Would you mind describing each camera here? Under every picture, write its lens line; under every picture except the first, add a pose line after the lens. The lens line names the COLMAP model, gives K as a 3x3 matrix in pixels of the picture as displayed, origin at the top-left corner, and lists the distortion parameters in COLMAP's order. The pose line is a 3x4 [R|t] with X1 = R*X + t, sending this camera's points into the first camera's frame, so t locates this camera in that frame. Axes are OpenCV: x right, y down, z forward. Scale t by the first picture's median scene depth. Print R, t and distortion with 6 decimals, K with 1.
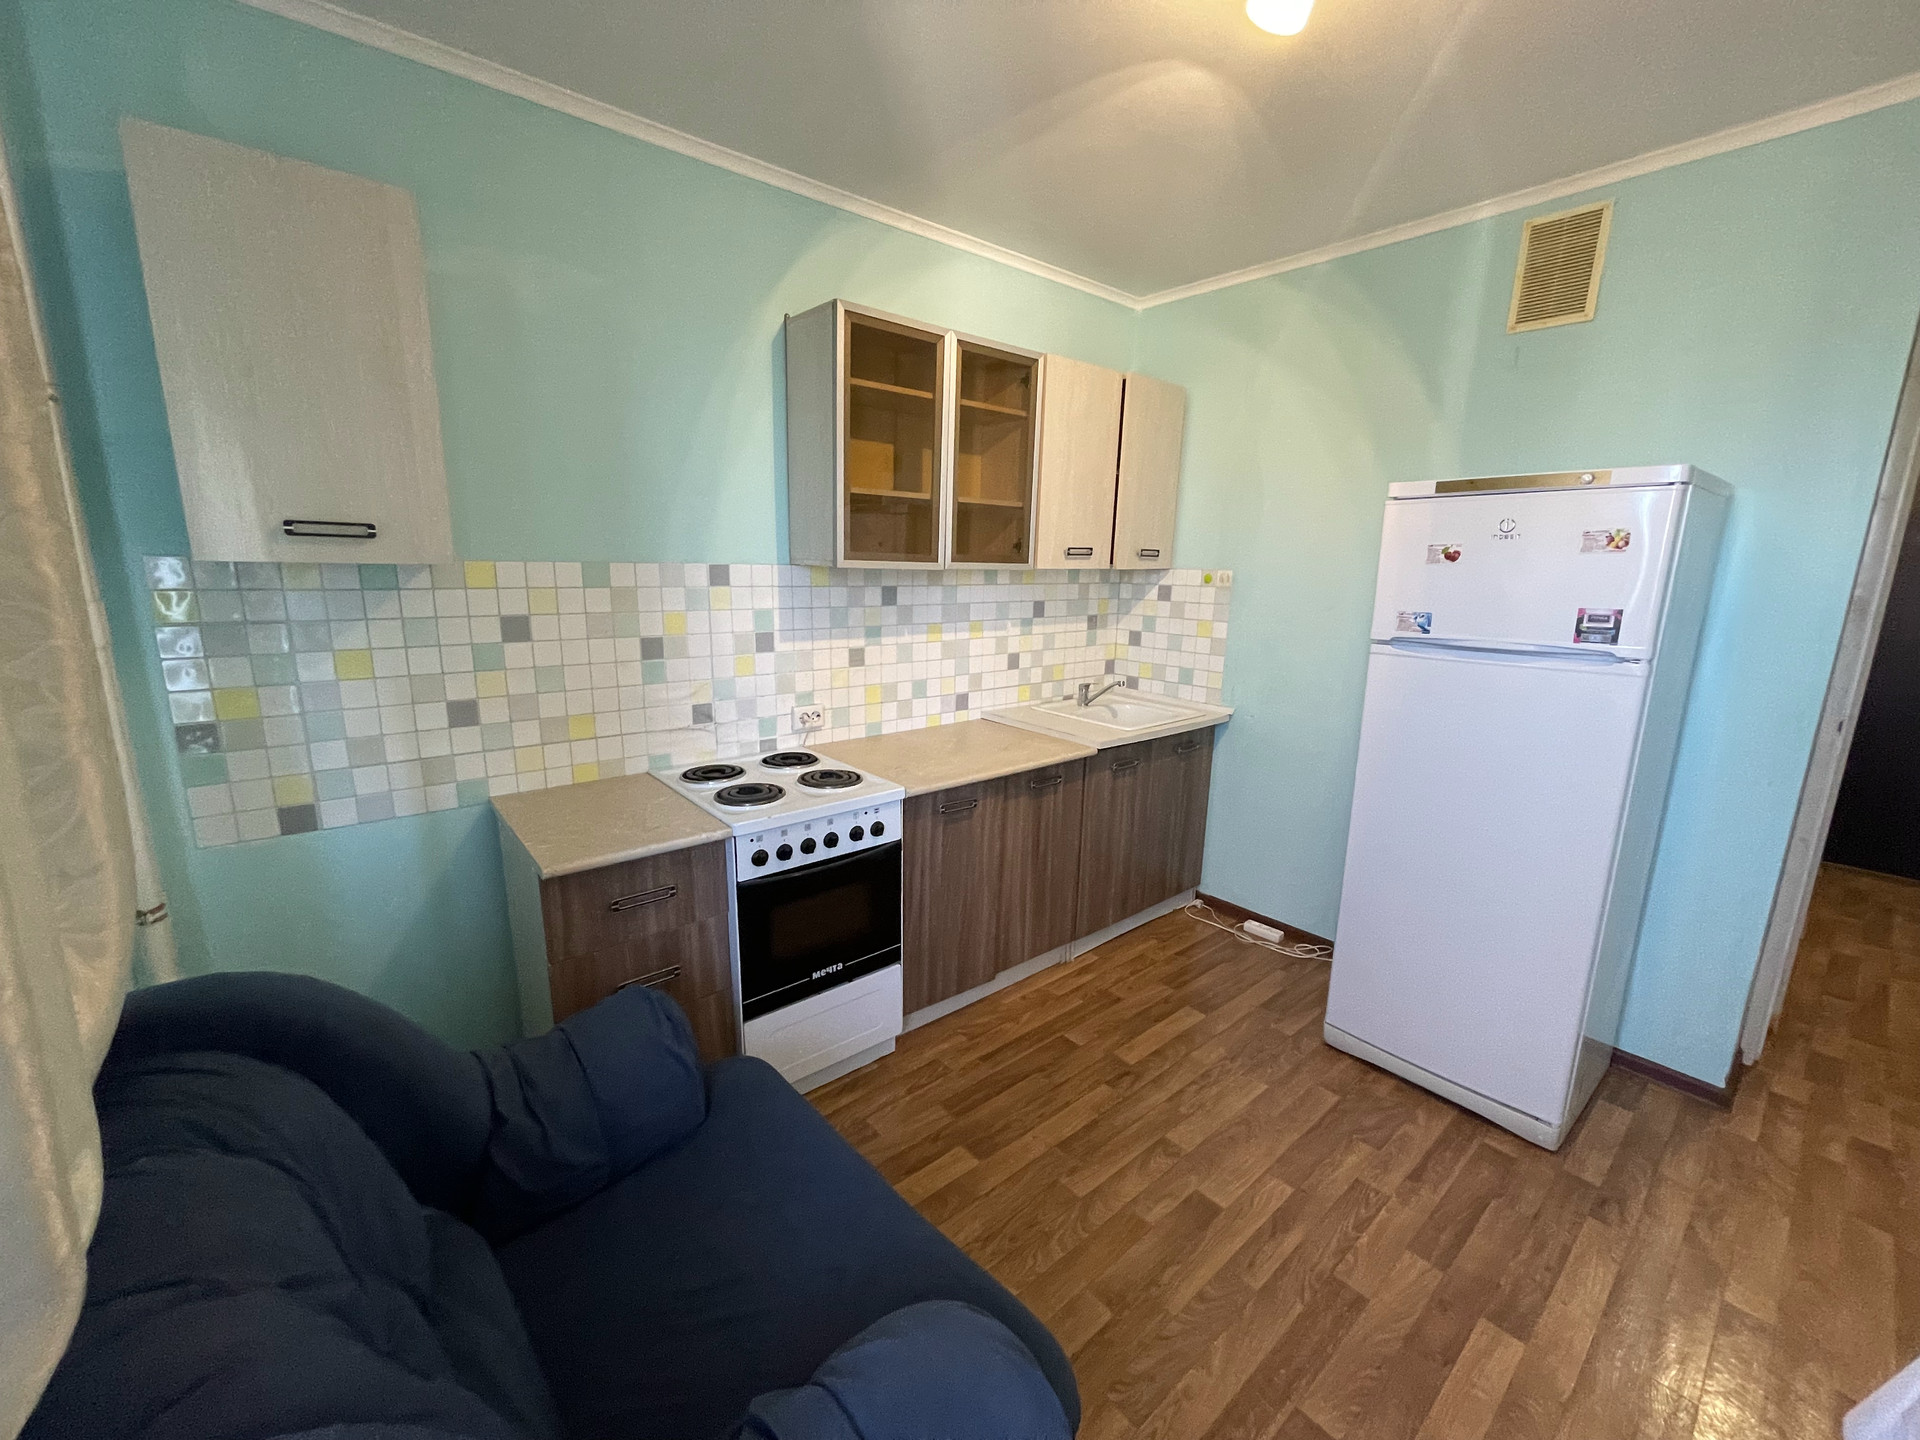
lens RADIAL K [[769.8, 0, 952.3], [0, 769.8, 729.2], [0, 0, 1]] dist [-0.005922, 0.000988]
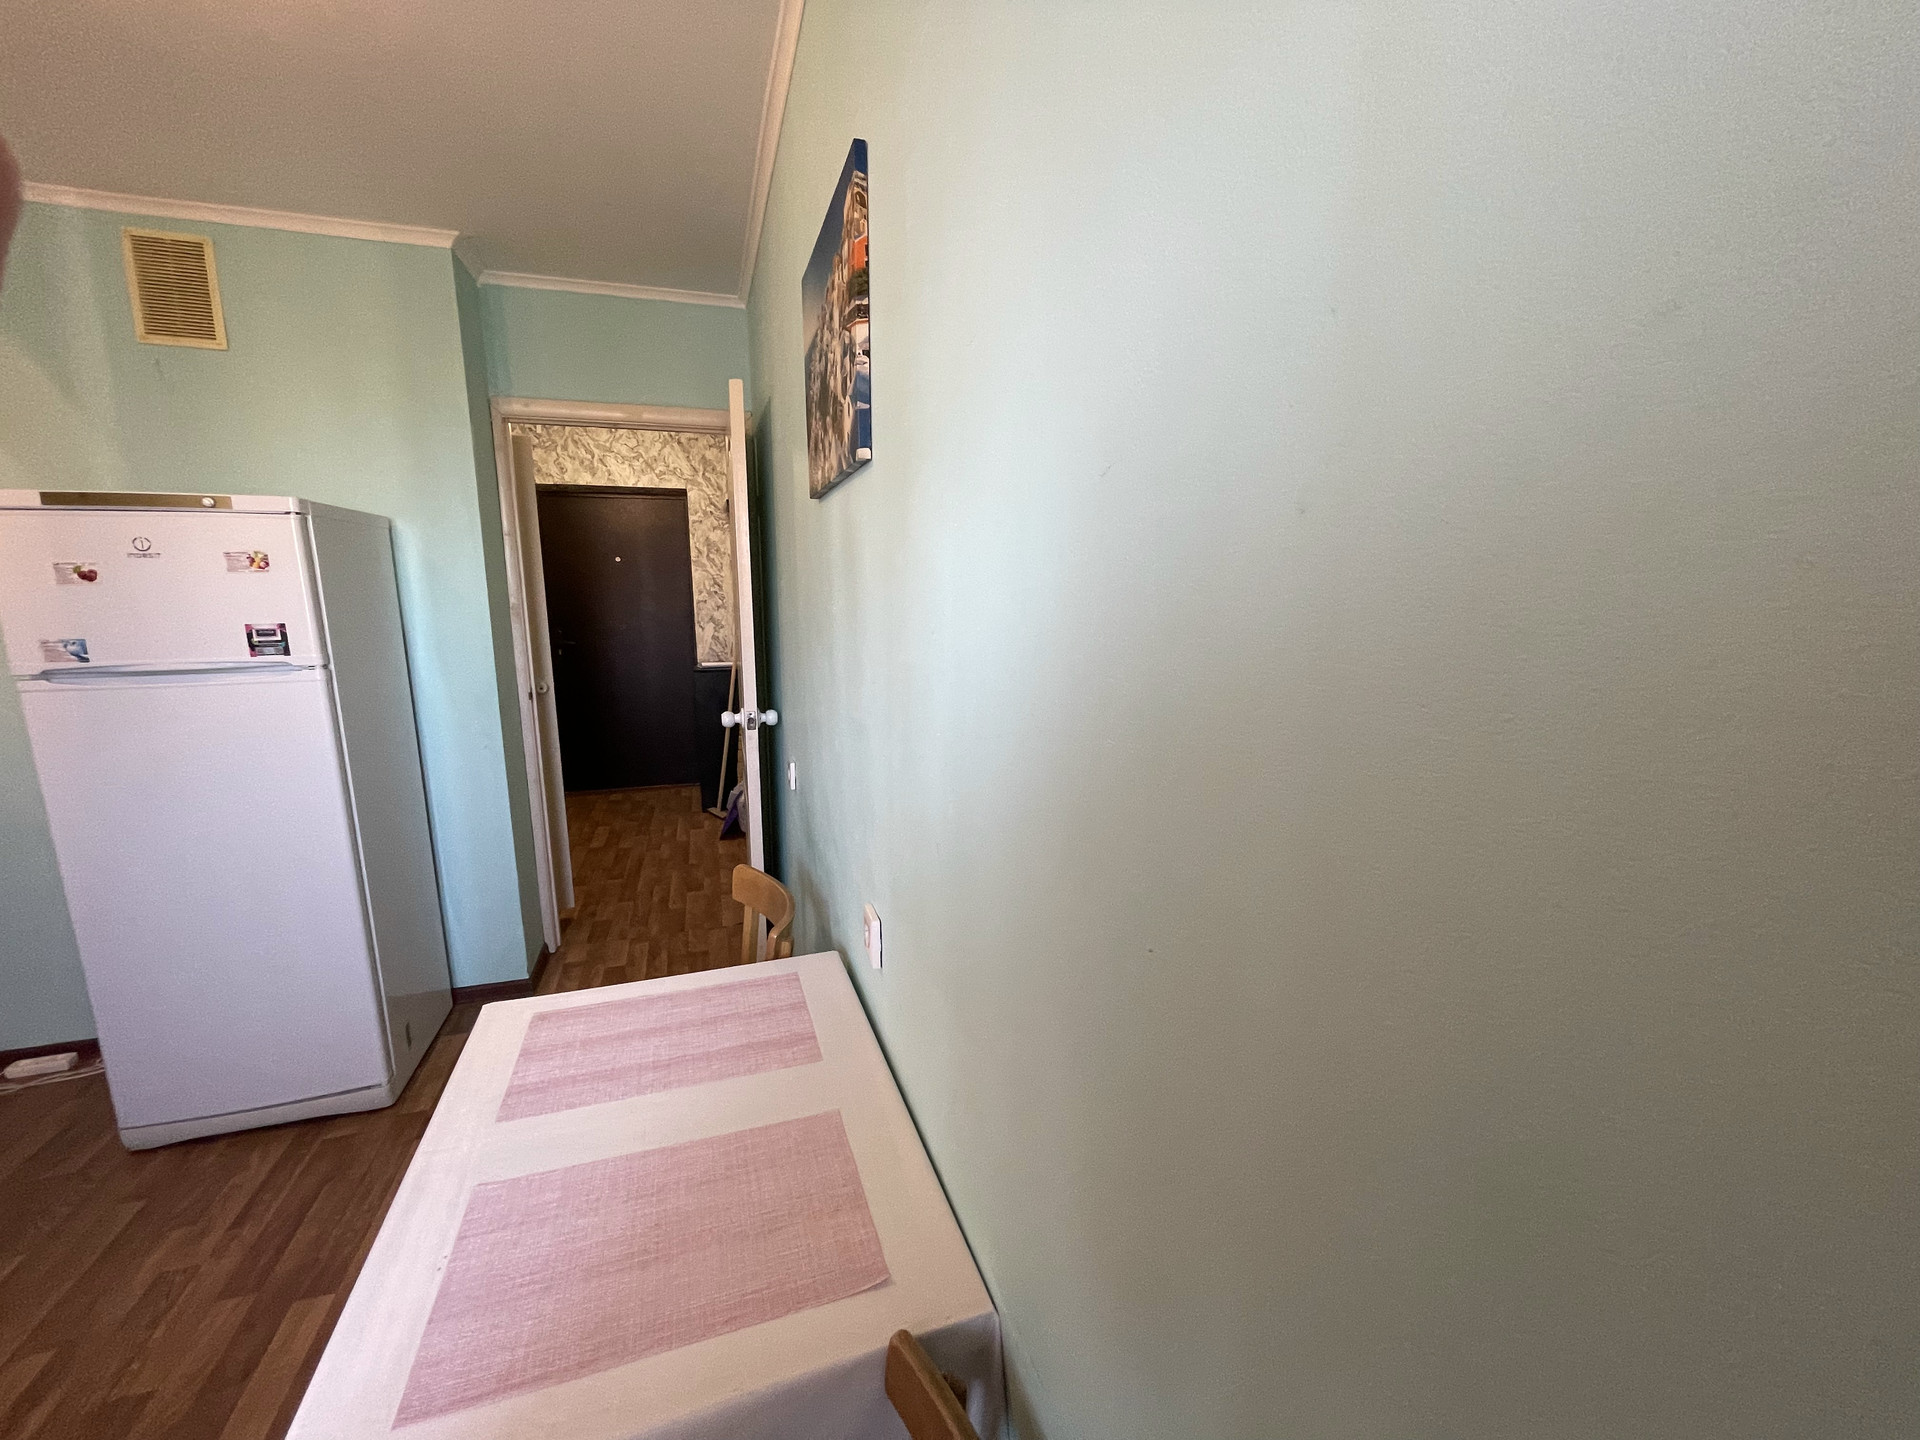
lens RADIAL K [[769.8, 0, 958.1], [0, 769.8, 725.7], [0, 0, 1]] dist [-0.005922, 0.000988]
pose [[0.364646, -0.179944, 0.913594, 0.151587], [0.201783, 0.973106, 0.111127, 0.050362], [-0.909020, 0.143826, 0.391148, -0.245209]]
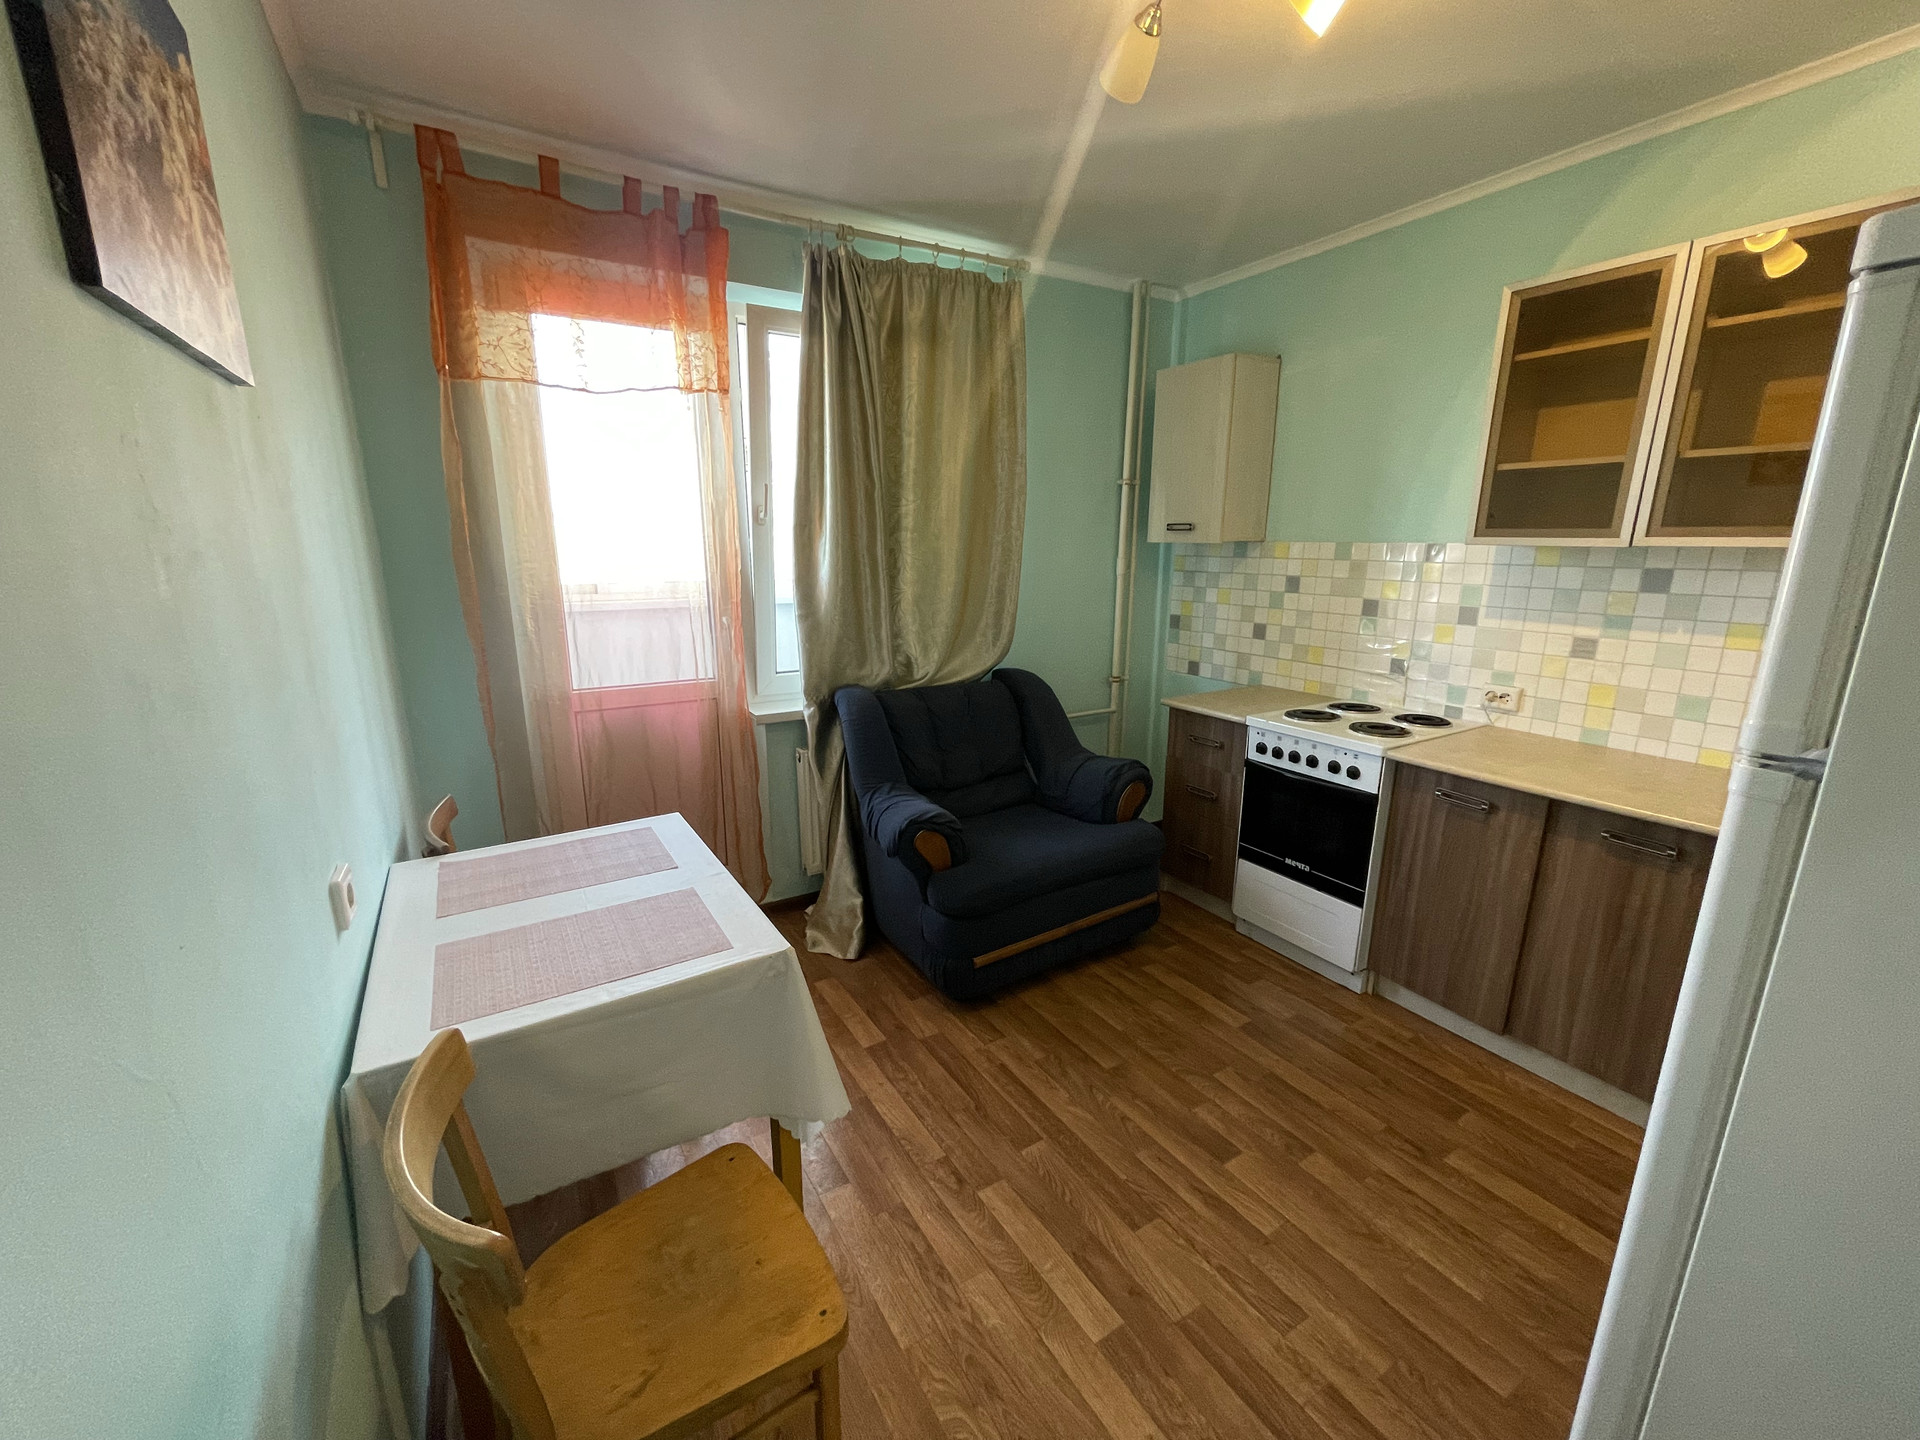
lens RADIAL K [[769.8, 0, 952.7], [0, 769.8, 726.5], [0, 0, 1]] dist [-0.005922, 0.000988]
pose [[-0.151174, 0.218494, -0.964058, 1.065225], [-0.211598, 0.945508, 0.247470, -0.091047], [0.965595, 0.241403, -0.096703, 0.507707]]
